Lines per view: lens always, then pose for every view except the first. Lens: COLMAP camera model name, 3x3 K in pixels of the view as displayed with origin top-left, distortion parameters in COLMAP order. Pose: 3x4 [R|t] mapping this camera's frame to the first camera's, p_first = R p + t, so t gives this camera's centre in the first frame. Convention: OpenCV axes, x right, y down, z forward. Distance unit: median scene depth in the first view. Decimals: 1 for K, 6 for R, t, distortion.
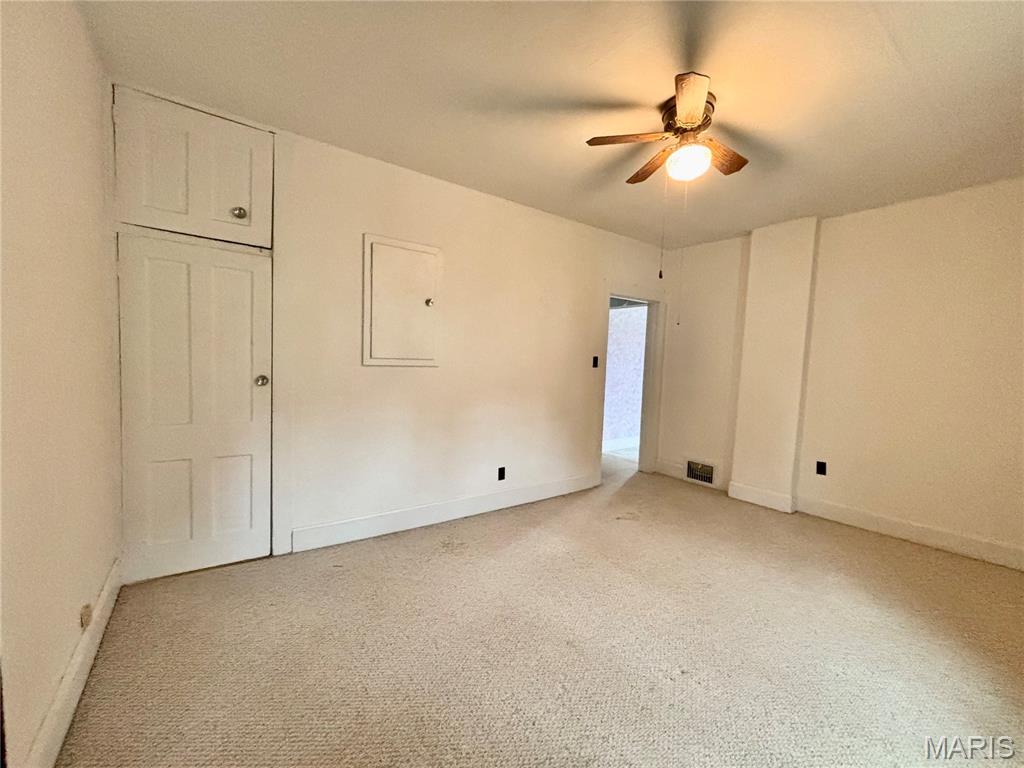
lens RADIAL K [[409.4, 0, 514.5], [0, 409.4, 383.4], [0, 0, 1]] dist [0.000041, -0.004994]
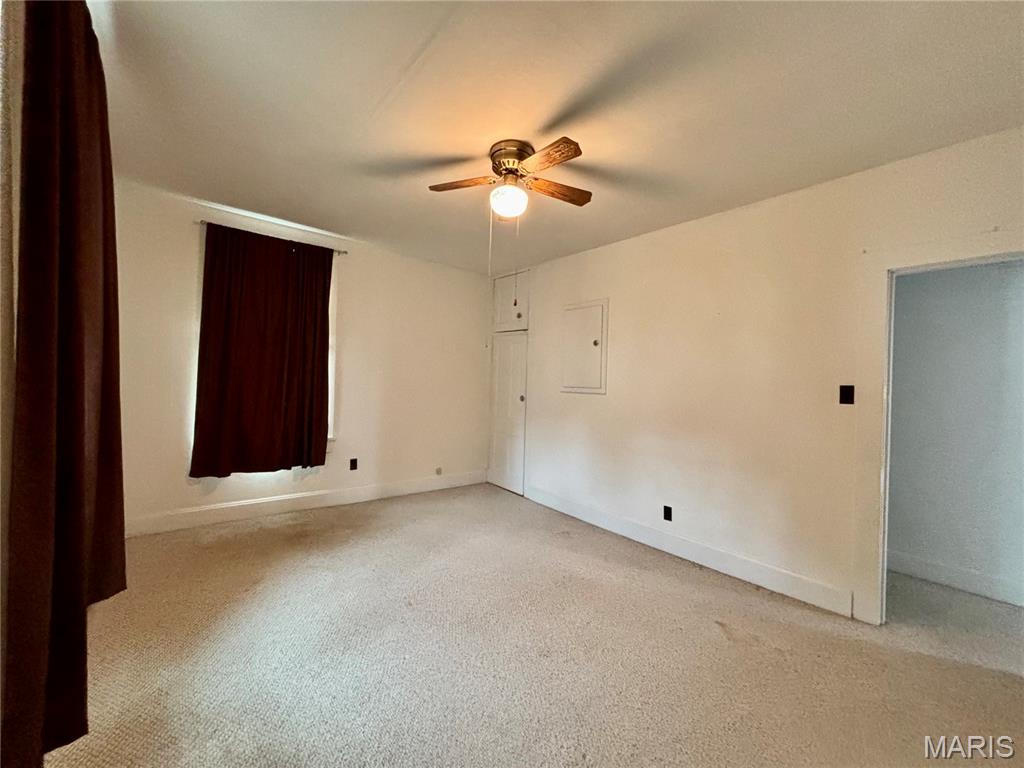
lens RADIAL K [[409.4, 0, 514.5], [0, 409.4, 383.4], [0, 0, 1]] dist [0.000041, -0.004994]
pose [[0.073116, -0.027912, -0.996933, 1.036096], [-0.098744, 0.994494, -0.035085, -0.005281], [0.992423, 0.101006, 0.069957, 0.665971]]
